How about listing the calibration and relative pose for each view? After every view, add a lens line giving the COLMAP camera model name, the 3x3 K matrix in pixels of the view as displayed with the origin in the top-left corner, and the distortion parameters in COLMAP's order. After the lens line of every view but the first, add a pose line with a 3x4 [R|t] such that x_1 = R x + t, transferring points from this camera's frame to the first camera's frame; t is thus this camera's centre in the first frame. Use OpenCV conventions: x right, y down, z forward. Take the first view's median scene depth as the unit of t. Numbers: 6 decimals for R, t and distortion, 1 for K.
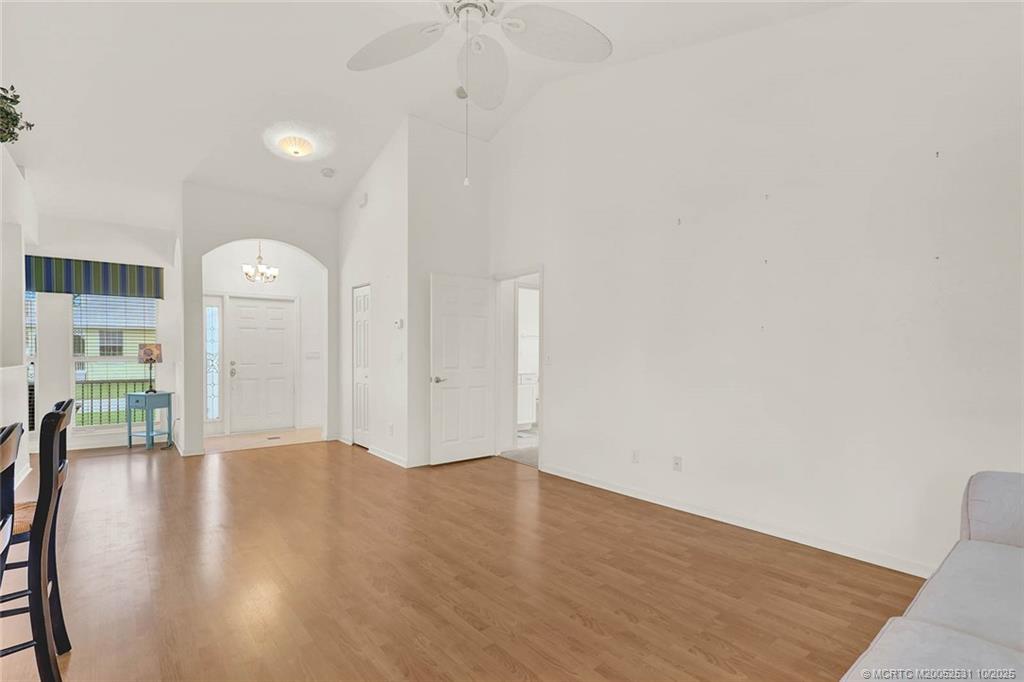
lens RADIAL K [[488.8, 0, 534.5], [0, 488.8, 363.0], [0, 0, 1]] dist [0.005271, -0.002334]
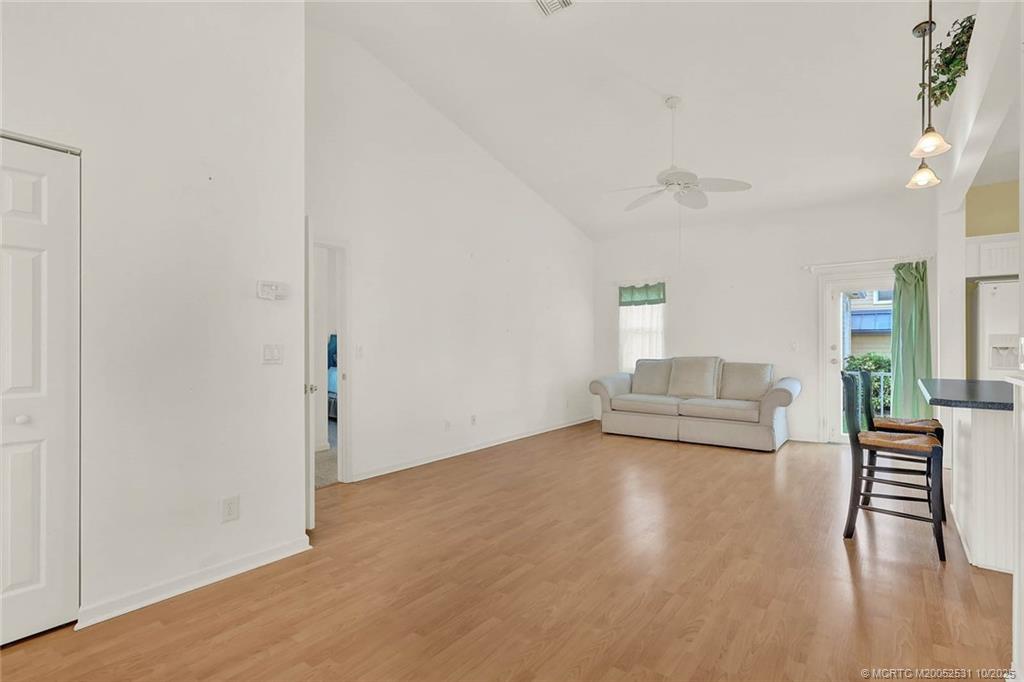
lens RADIAL K [[488.8, 0, 513.9], [0, 488.8, 343.1], [0, 0, 1]] dist [0.005271, -0.002334]
pose [[-0.208500, -0.003508, 0.978016, -0.721930], [0.016292, 0.999842, 0.007059, -0.018248], [-0.977887, 0.017405, -0.208410, 0.743076]]
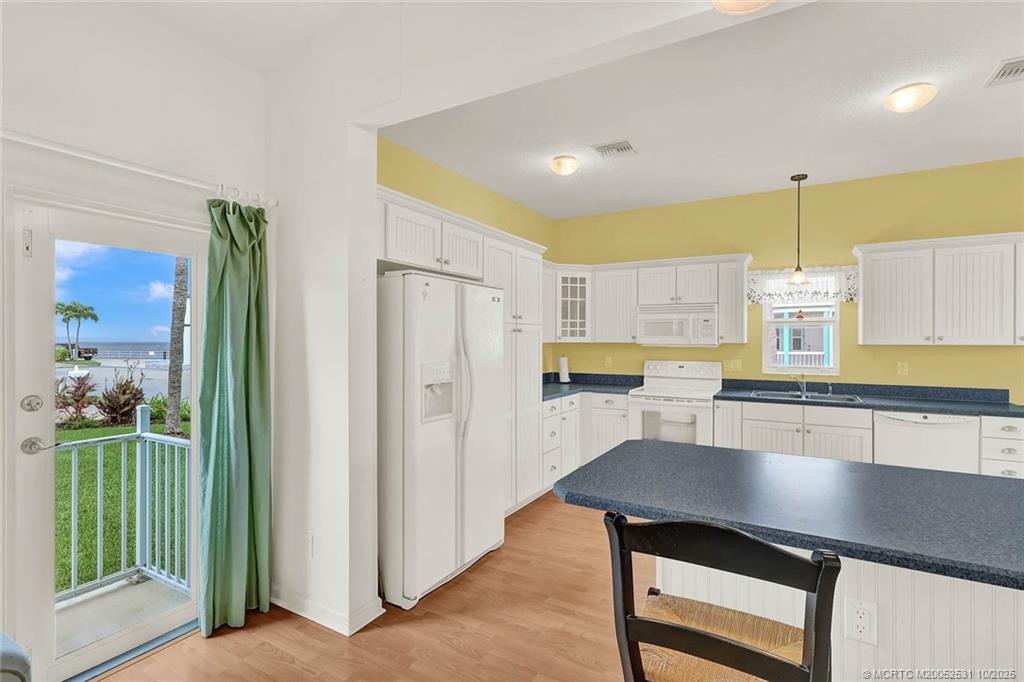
lens RADIAL K [[488.8, 0, 512.3], [0, 488.8, 339.5], [0, 0, 1]] dist [0.005271, -0.002334]
pose [[-0.940037, -0.008951, -0.340955, -0.090468], [-0.013608, 0.999844, 0.011270, -0.040539], [0.340801, 0.015234, -0.940012, 0.323571]]
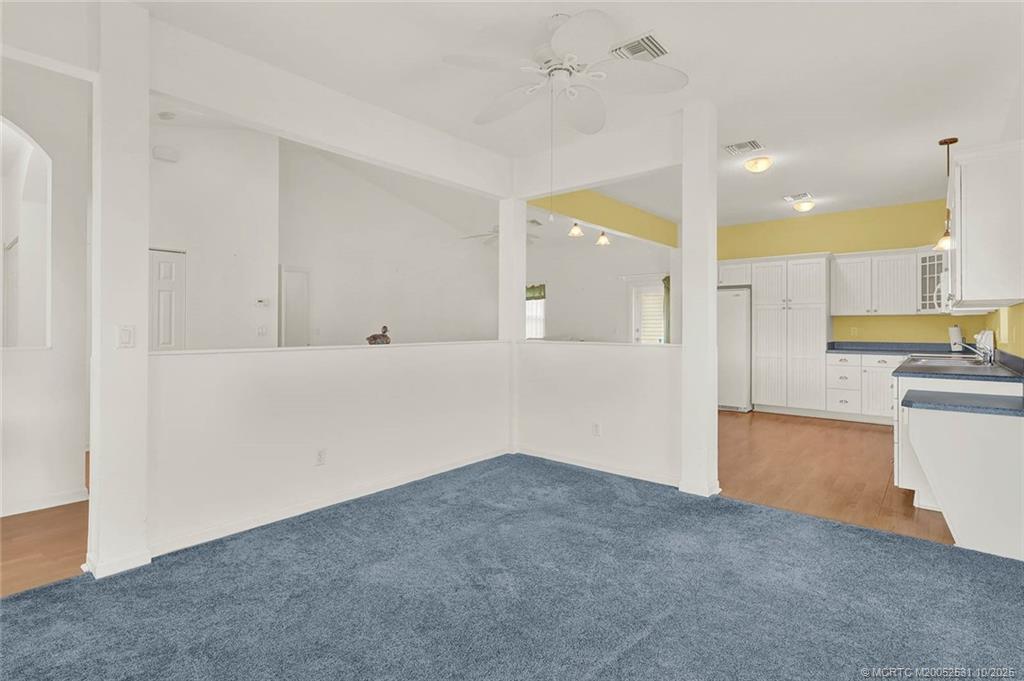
lens RADIAL K [[488.8, 0, 513.4], [0, 488.8, 324.9], [0, 0, 1]] dist [0.005271, -0.002334]
pose [[-0.160933, -0.005407, 0.986950, -1.296036], [0.012926, 0.999888, 0.007586, -0.023659], [-0.986881, 0.013978, -0.160846, 0.525480]]
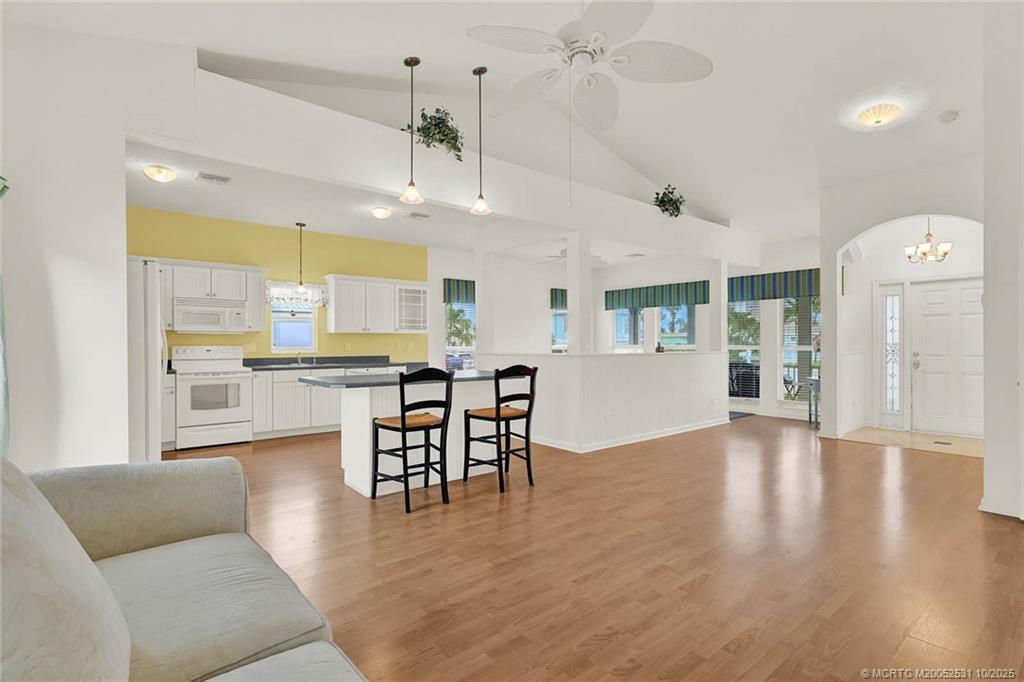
lens RADIAL K [[488.8, 0, 519.0], [0, 488.8, 344.7], [0, 0, 1]] dist [0.005271, -0.002334]
pose [[-0.011312, -0.005395, -0.999921, 0.365967], [-0.012352, 0.999910, -0.005256, -0.003964], [0.999860, 0.012292, -0.011378, 0.301531]]
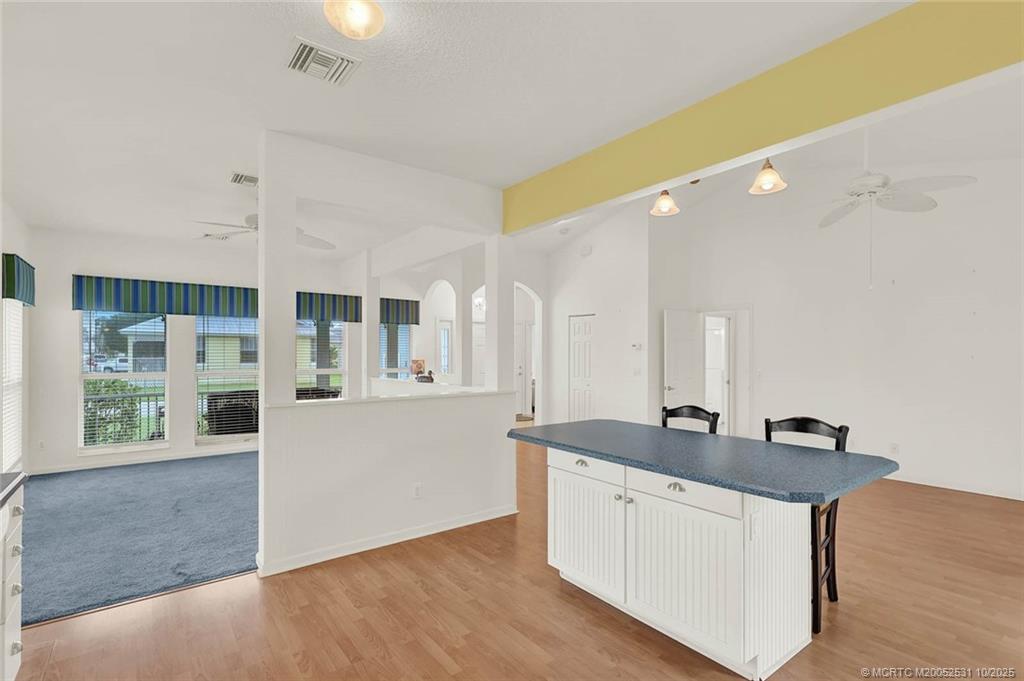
lens RADIAL K [[488.8, 0, 512.5], [0, 488.8, 350.1], [0, 0, 1]] dist [0.005271, -0.002334]
pose [[0.998920, -0.004660, -0.046220, -0.475599], [0.003543, 0.999700, -0.024234, -0.035108], [0.046319, 0.024044, 0.998637, -0.309769]]
